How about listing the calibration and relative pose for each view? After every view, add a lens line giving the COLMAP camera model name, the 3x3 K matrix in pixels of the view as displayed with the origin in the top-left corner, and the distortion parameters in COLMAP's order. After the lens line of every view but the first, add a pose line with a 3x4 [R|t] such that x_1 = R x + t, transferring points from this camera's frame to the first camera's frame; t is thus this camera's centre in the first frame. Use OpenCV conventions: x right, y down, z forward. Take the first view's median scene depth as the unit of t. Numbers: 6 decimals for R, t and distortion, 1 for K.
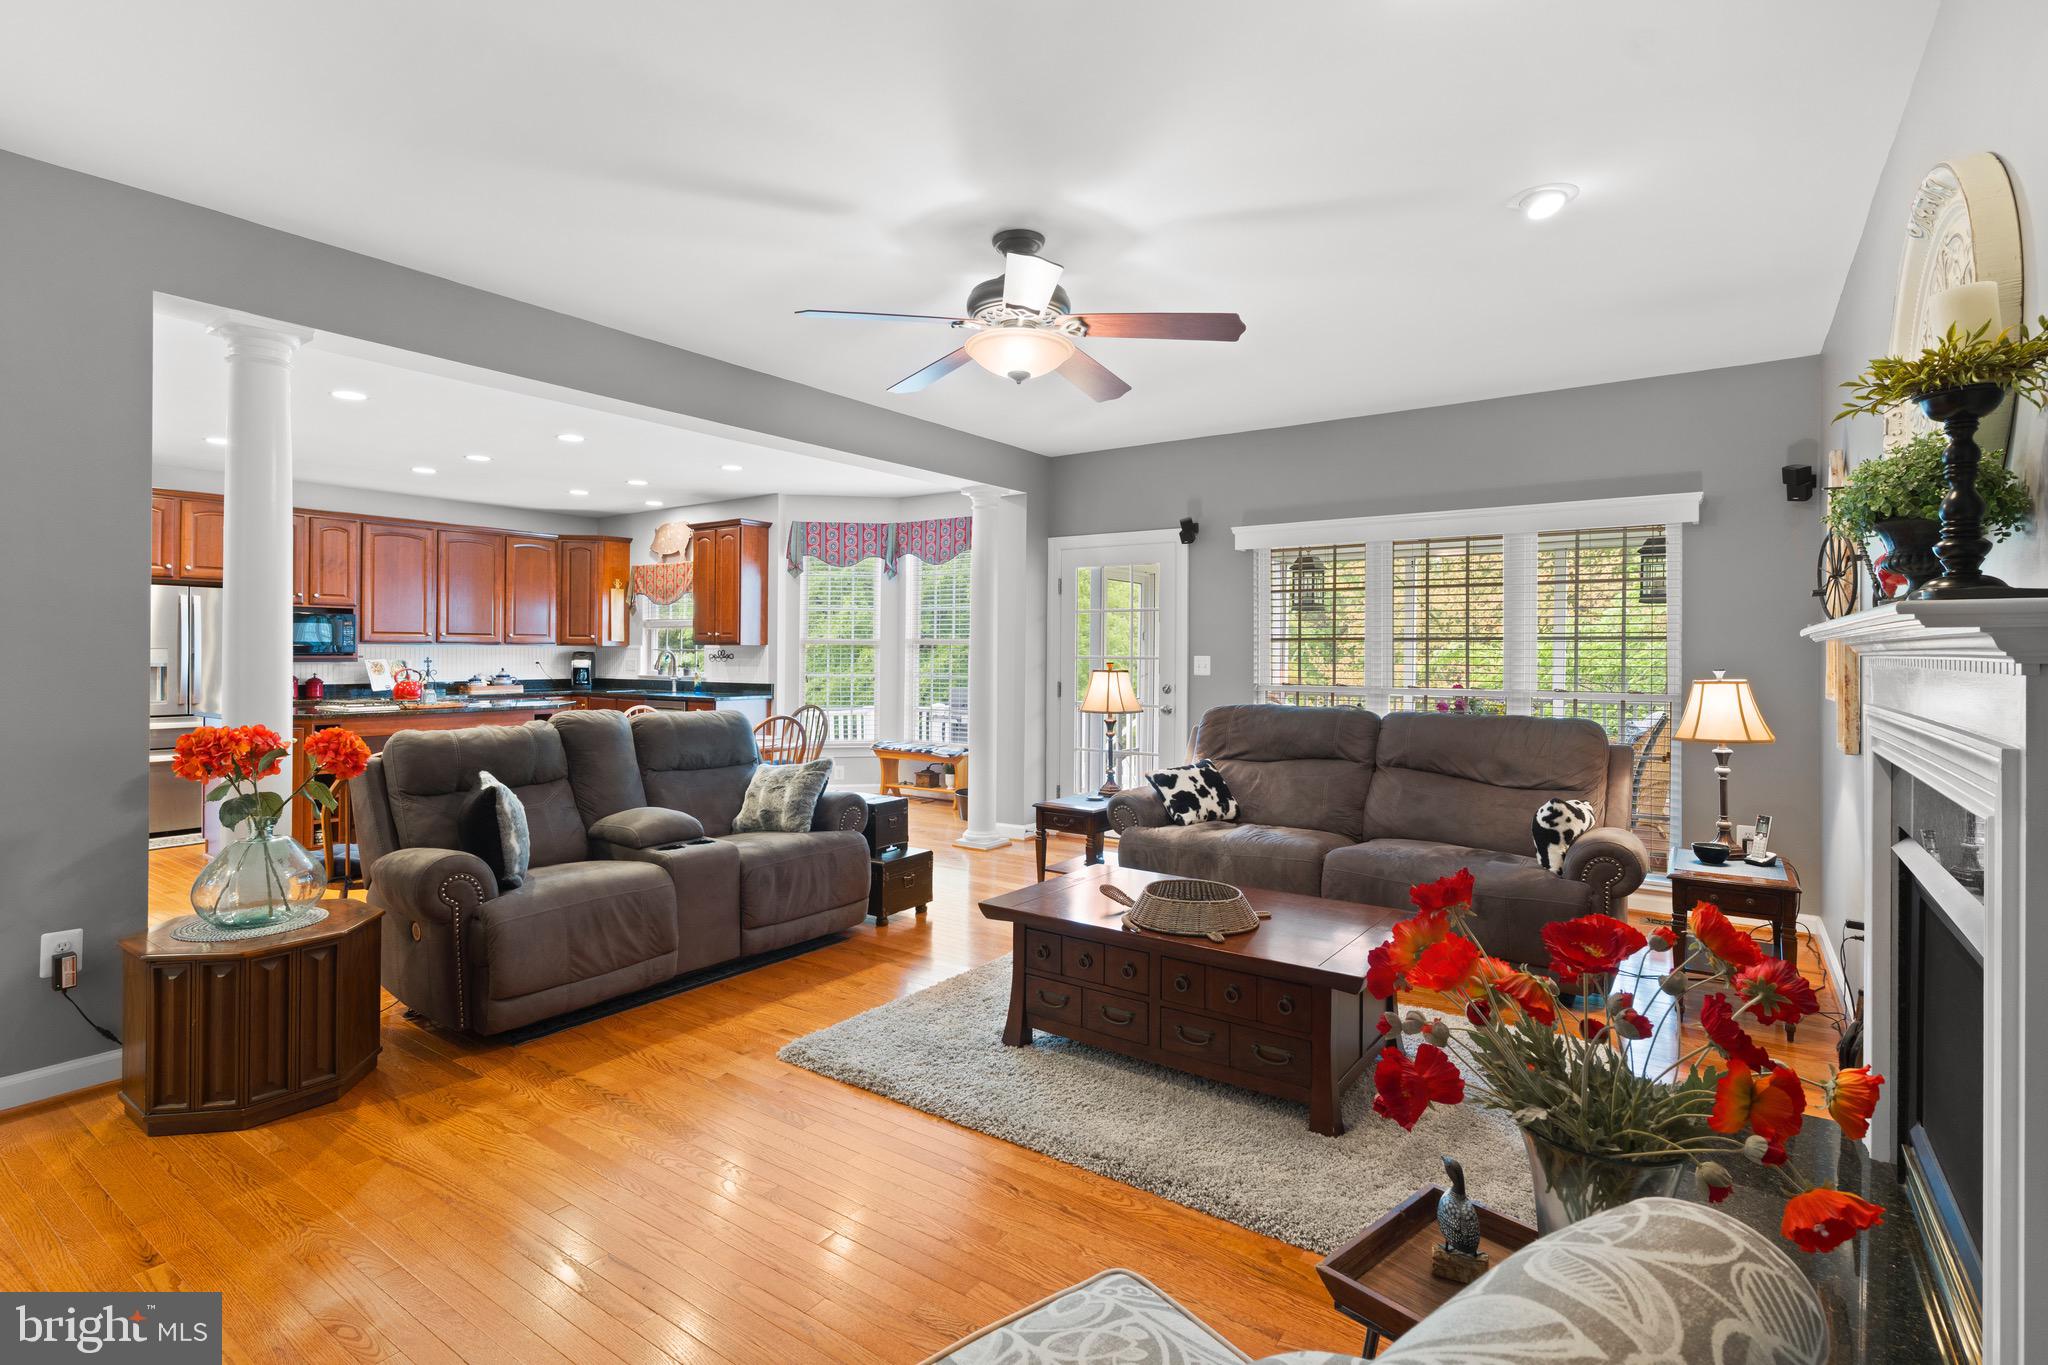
lens RADIAL K [[975.8, 0, 1013.0], [0, 975.8, 669.3], [0, 0, 1]] dist [0.002545, 0.000344]
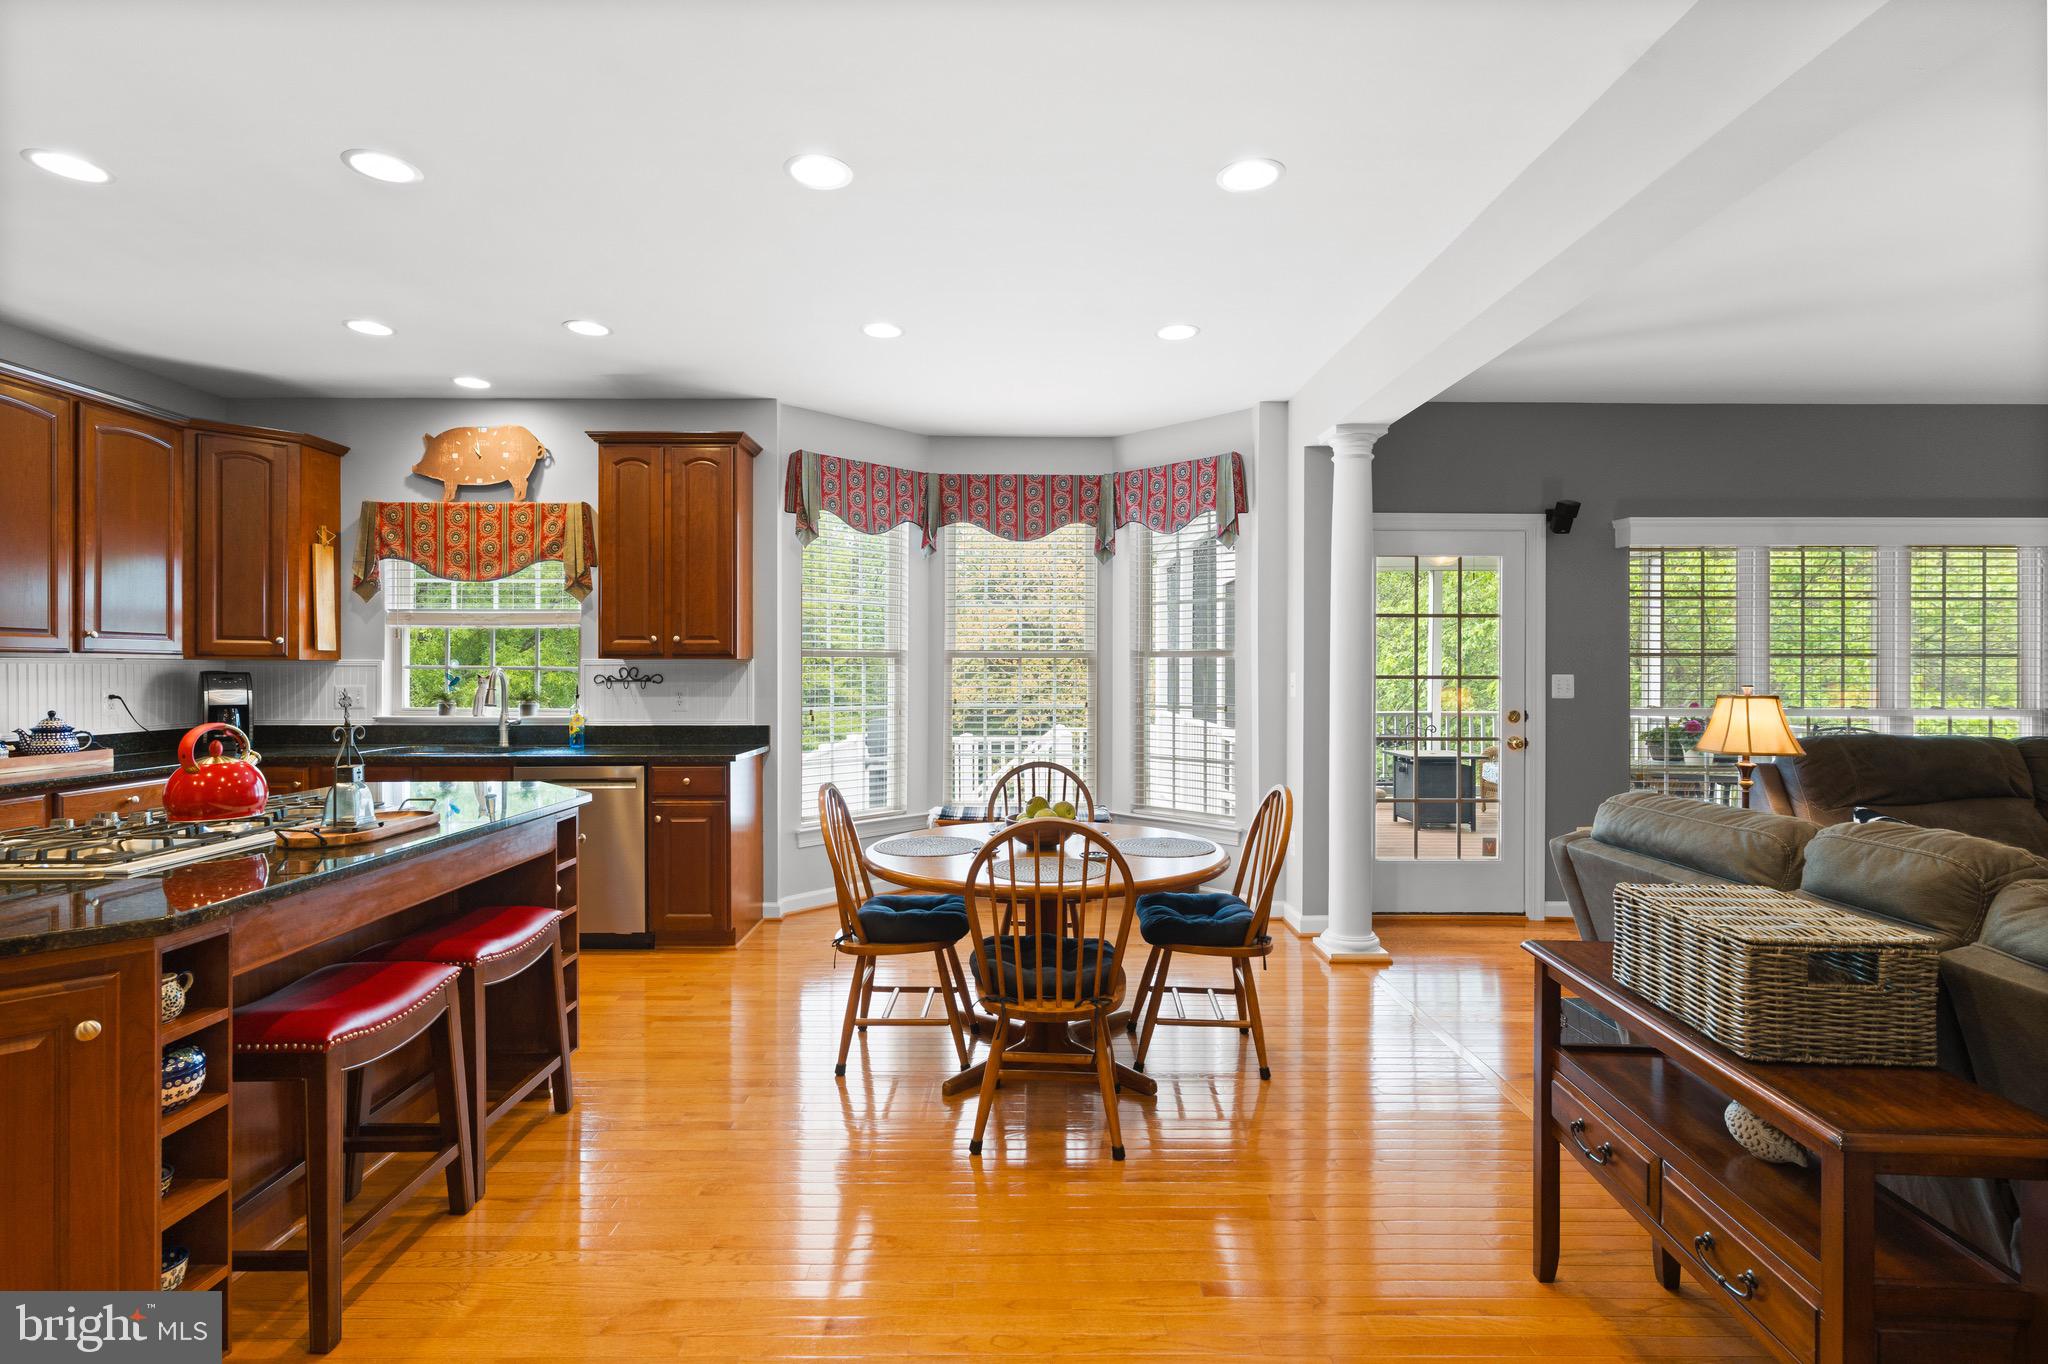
lens RADIAL K [[975.8, 0, 1013.0], [0, 975.8, 668.8], [0, 0, 1]] dist [0.002545, 0.000344]
pose [[0.809230, -0.003027, 0.587484, -0.650012], [0.012400, 0.999852, -0.011929, -0.014119], [-0.587361, 0.016938, 0.809148, 0.617614]]
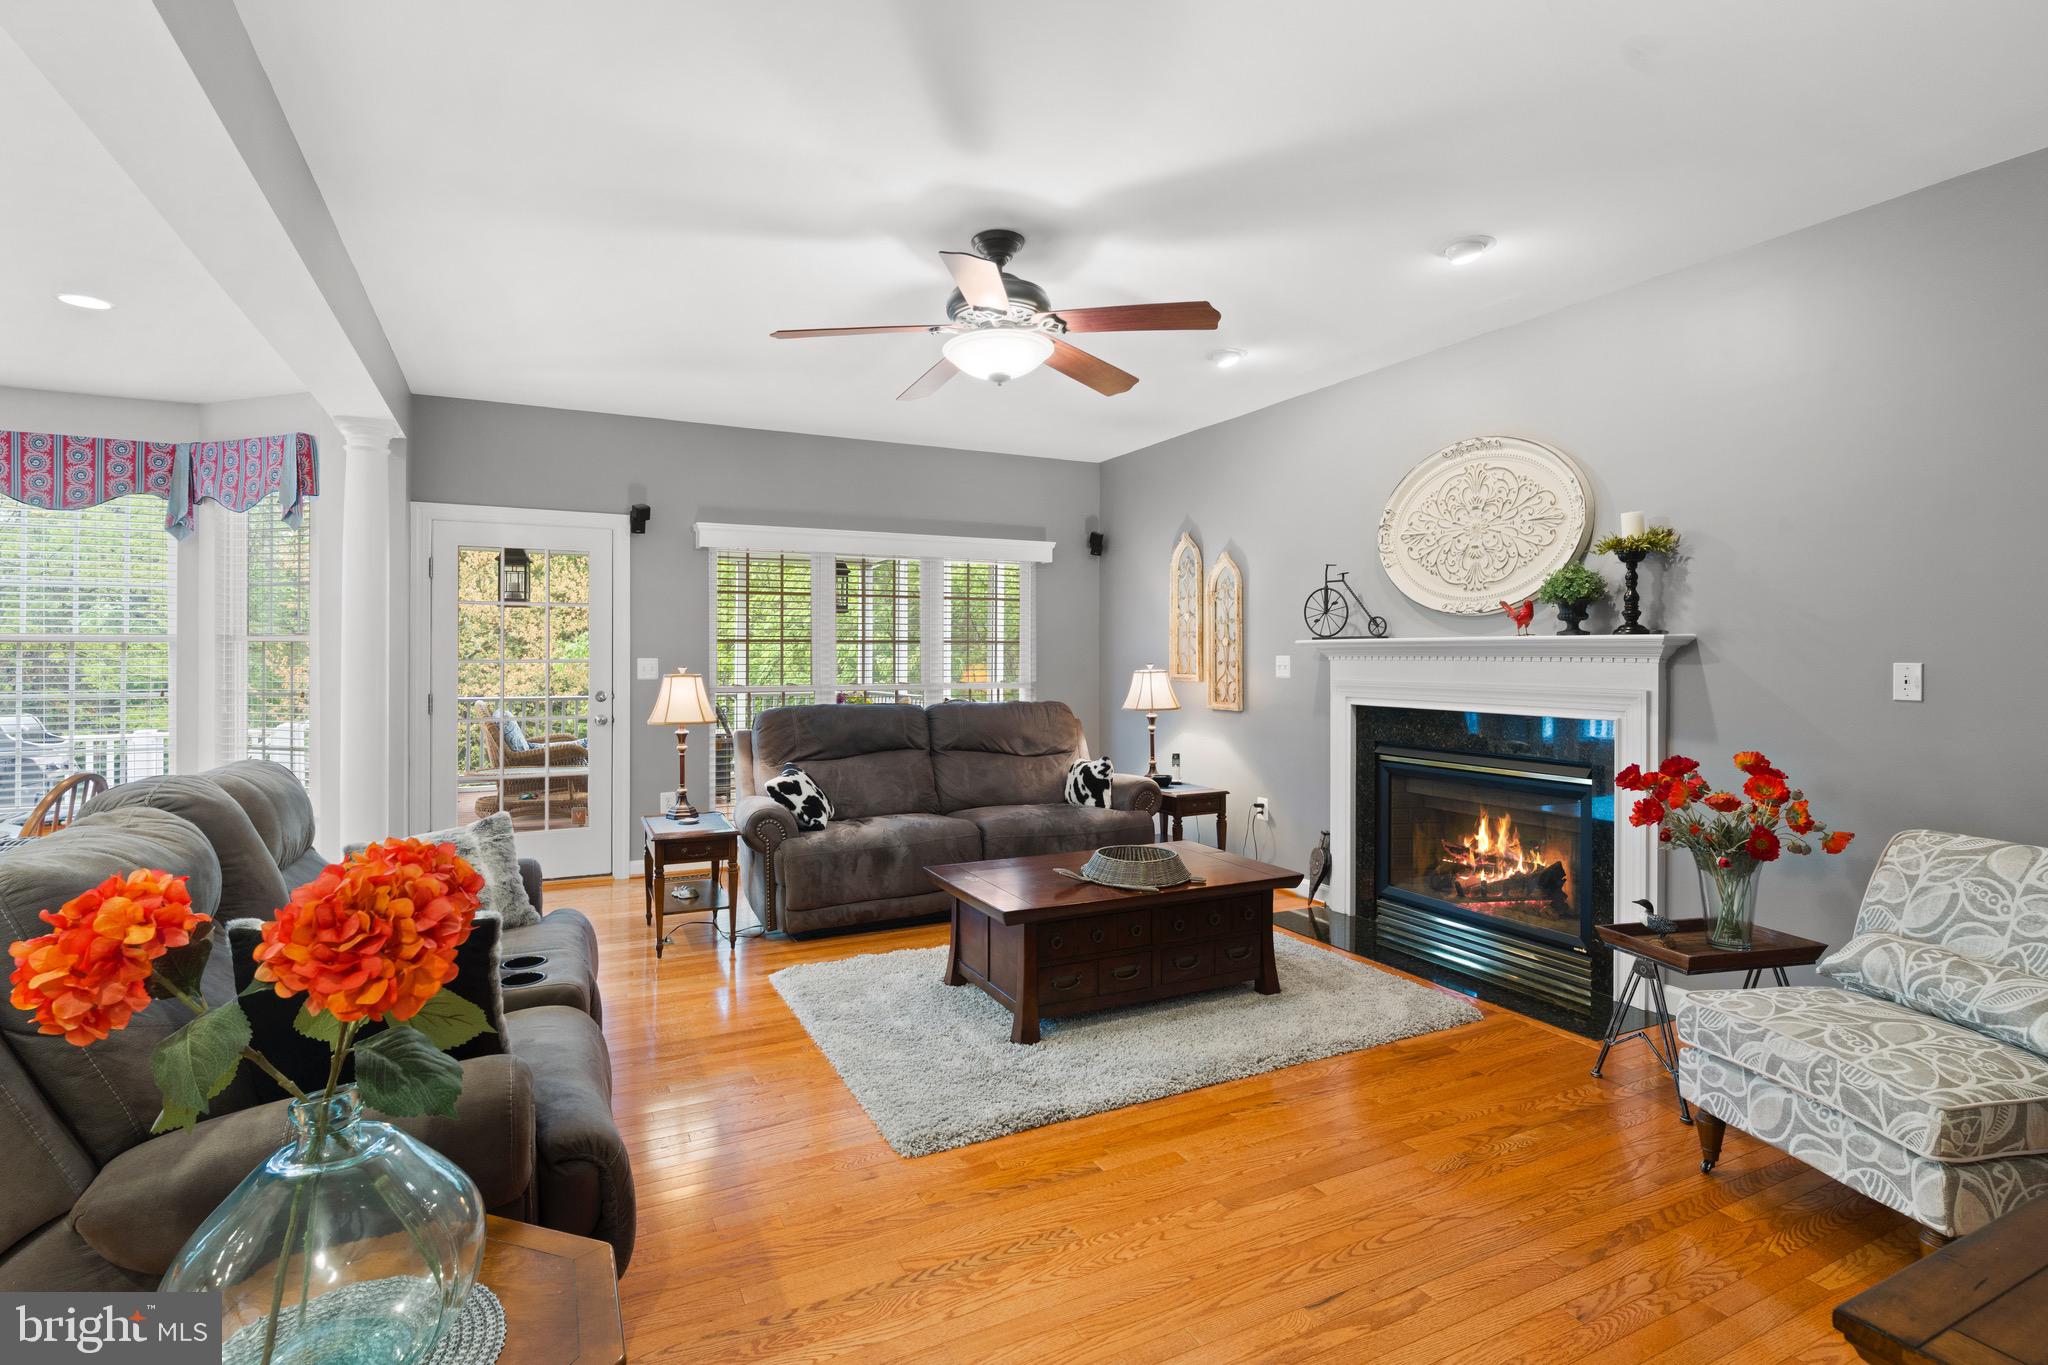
lens RADIAL K [[973.8, 0, 1016.6], [0, 973.8, 672.7], [0, 0, 1]] dist [-0.000088, 0.000307]
pose [[0.464884, -0.022190, 0.885093, -0.454340], [0.018243, 0.999714, 0.015482, -0.008189], [-0.885183, 0.008950, 0.465156, 0.274613]]
